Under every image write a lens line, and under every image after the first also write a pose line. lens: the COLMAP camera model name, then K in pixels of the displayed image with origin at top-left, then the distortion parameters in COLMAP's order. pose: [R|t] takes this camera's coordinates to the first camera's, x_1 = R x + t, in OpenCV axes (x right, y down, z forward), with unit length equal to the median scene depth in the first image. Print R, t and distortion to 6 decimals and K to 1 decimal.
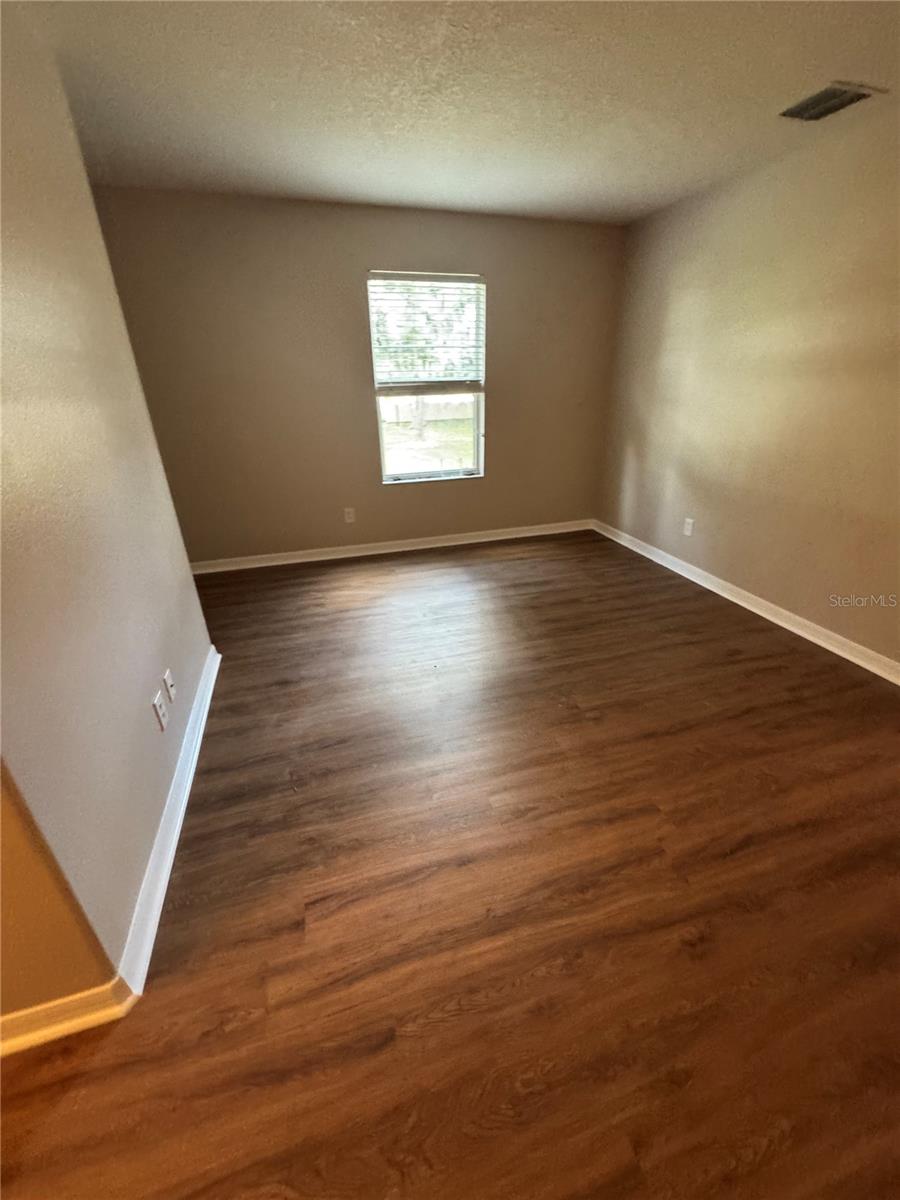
lens RADIAL K [[480.2, 0, 450.0], [0, 480.2, 600.0], [0, 0, 1]] dist [0.000645, -0.000130]
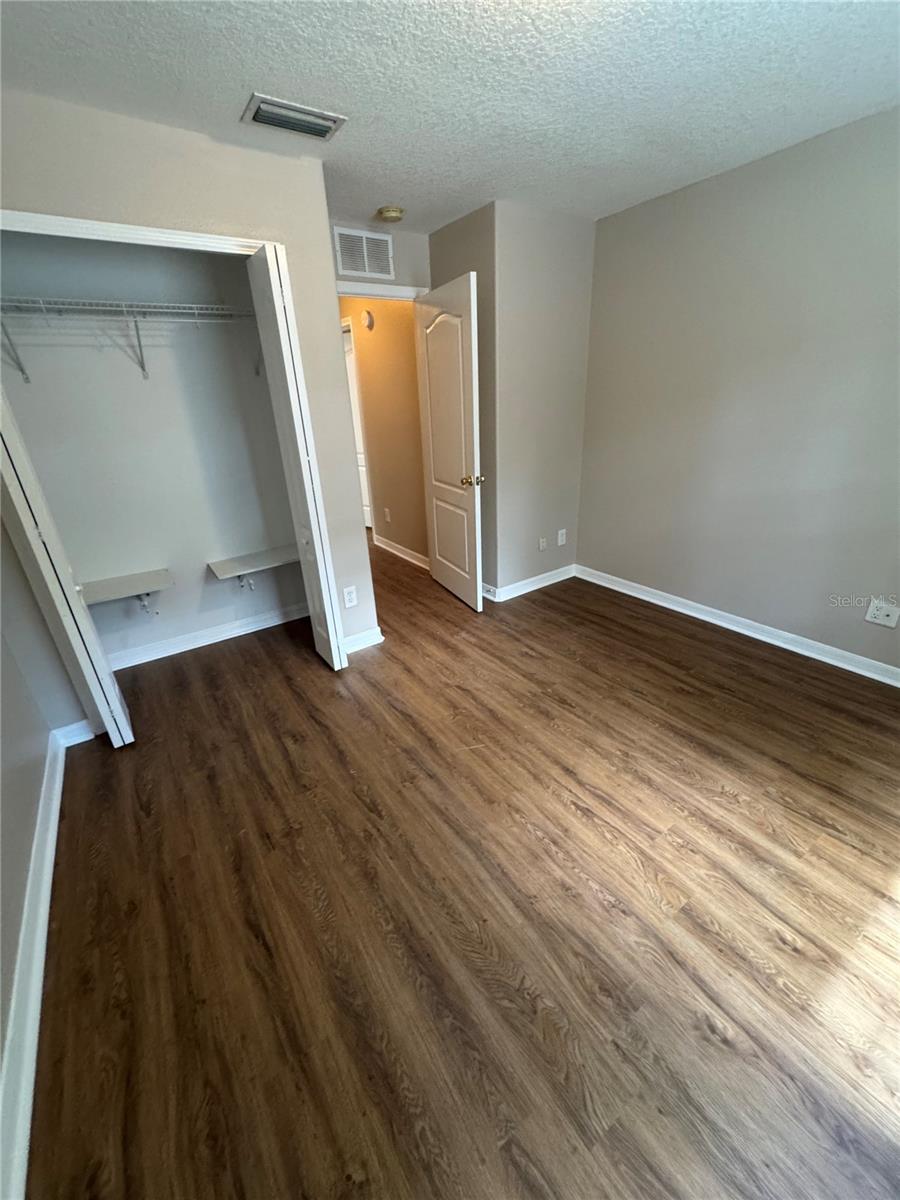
lens RADIAL K [[480.2, 0, 450.0], [0, 480.2, 600.0], [0, 0, 1]] dist [0.000645, -0.000130]
pose [[0.297936, 0.378650, -0.876275, 0.595838], [-0.370616, 0.891838, 0.259364, -0.127650], [0.879704, 0.247488, 0.406044, 0.195878]]
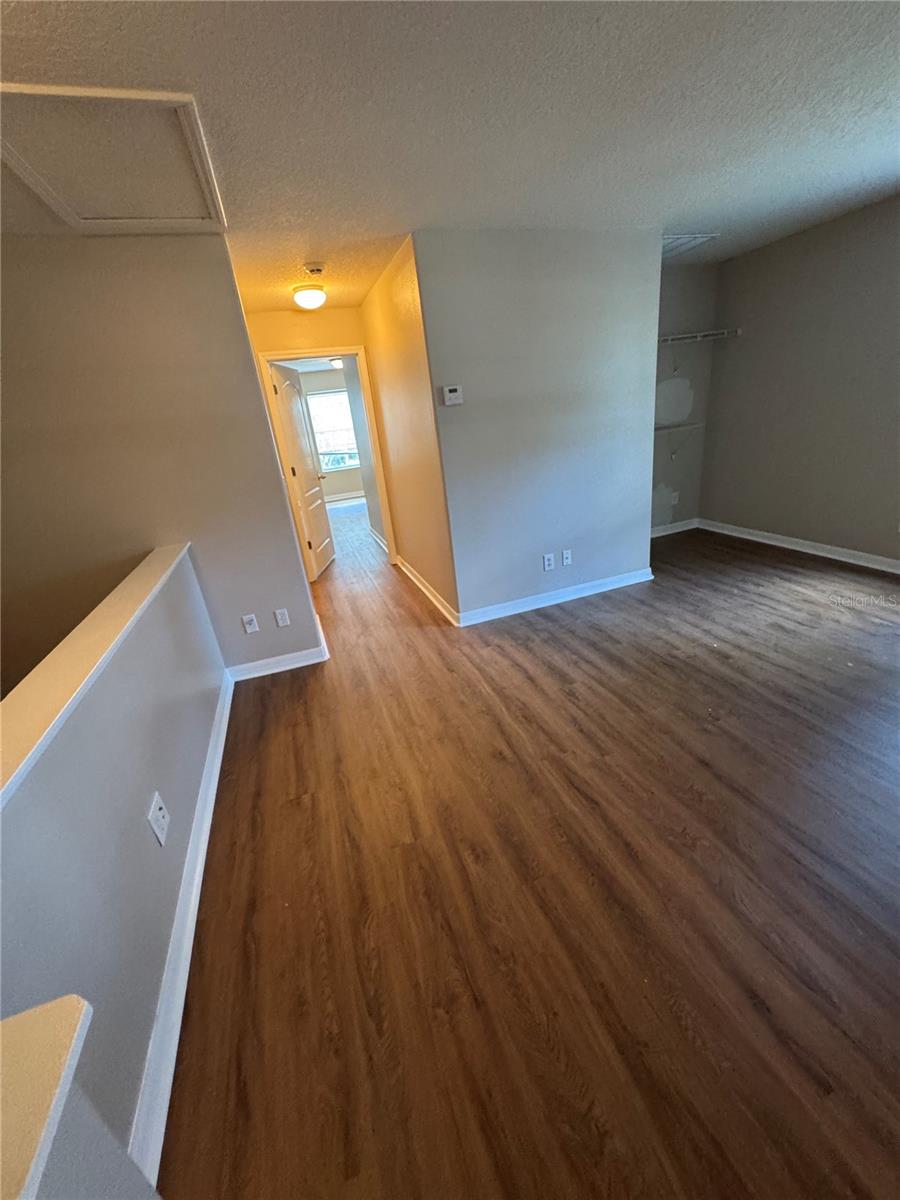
lens RADIAL K [[480.2, 0, 450.0], [0, 480.2, 600.0], [0, 0, 1]] dist [0.000645, -0.000130]
pose [[0.034736, 0.379095, -0.924705, 1.437025], [-0.320992, 0.880472, 0.348903, -0.227257], [0.946445, 0.284703, 0.152271, 0.323730]]
